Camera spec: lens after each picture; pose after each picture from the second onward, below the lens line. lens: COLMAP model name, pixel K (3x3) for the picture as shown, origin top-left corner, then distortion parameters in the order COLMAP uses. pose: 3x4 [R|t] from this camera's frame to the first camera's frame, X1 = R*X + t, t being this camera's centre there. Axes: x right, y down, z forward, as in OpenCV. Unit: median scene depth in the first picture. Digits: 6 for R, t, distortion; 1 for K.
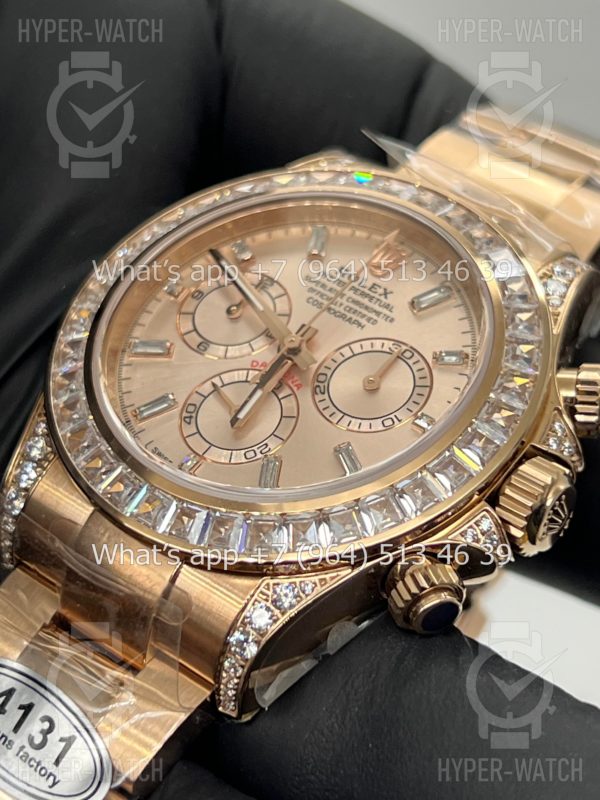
lens RADIAL K [[1877.7, 0, 318.1], [0, 1877.7, 368.1], [0, 0, 1]] dist [0.290947, 0.000000]
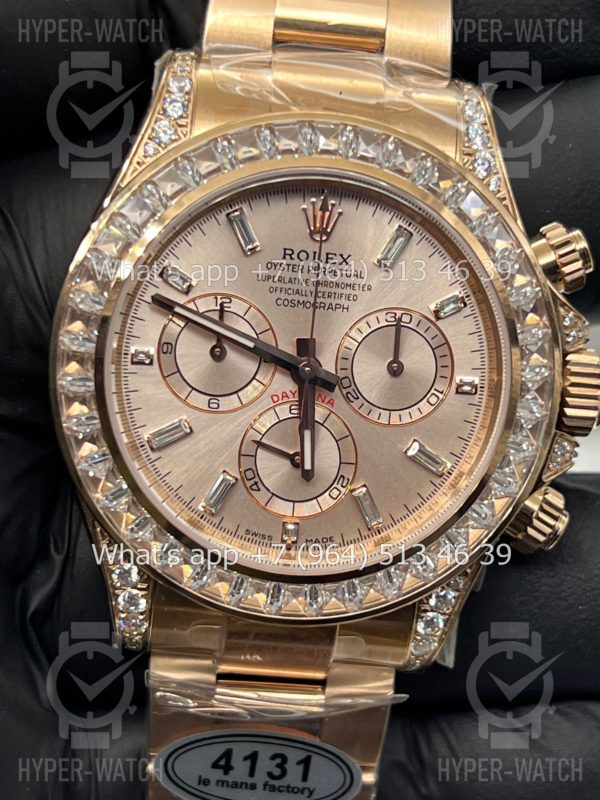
lens RADIAL K [[1877.7, 0, 336.5], [0, 1877.7, 398.5], [0, 0, 1]] dist [0.290947, 0.000000]
pose [[0.817328, -0.550235, 0.170931, -0.178405], [0.298307, 0.657921, 0.691485, -0.685472], [-0.492939, -0.514180, 0.701876, 0.287727]]
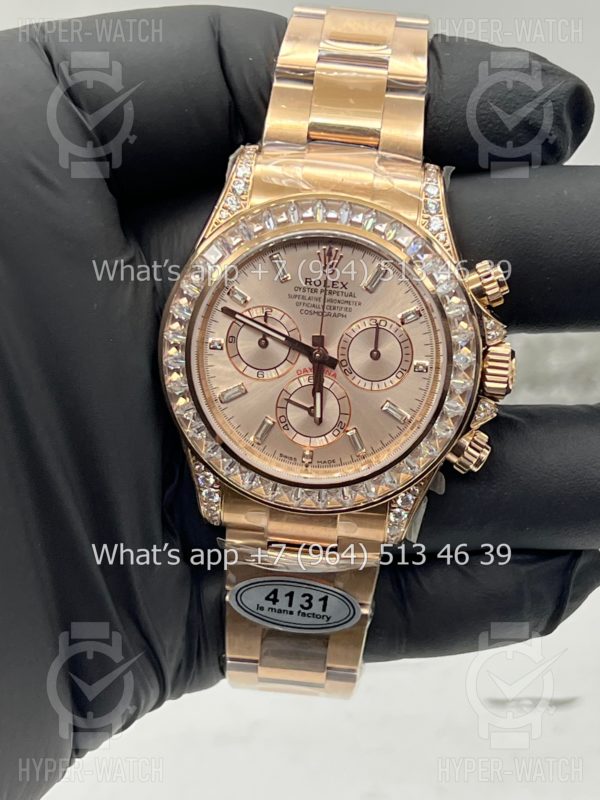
lens RADIAL K [[1877.7, 0, 334.1], [0, 1877.7, 397.3], [0, 0, 1]] dist [0.290947, 0.000000]
pose [[0.842152, -0.538870, 0.019984, -0.052154], [0.376731, 0.614466, 0.693185, -1.078339], [-0.385816, -0.576238, 0.720483, -0.159938]]
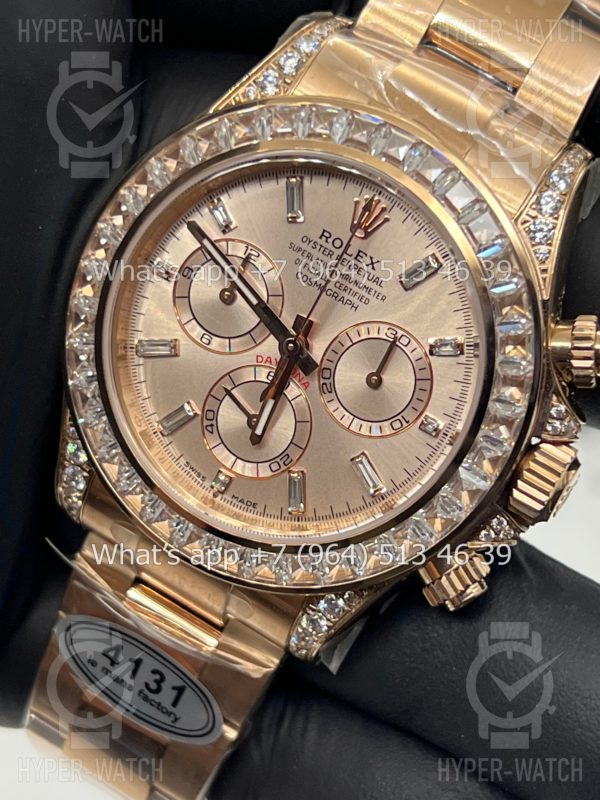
lens RADIAL K [[1877.7, 0, 318.5], [0, 1877.7, 402.7], [0, 0, 1]] dist [0.290947, 0.000000]
pose [[0.980533, -0.152859, -0.123242, 0.122268], [0.196225, 0.740166, 0.643156, -0.646331], [-0.007093, -0.654819, 0.755752, 0.205972]]
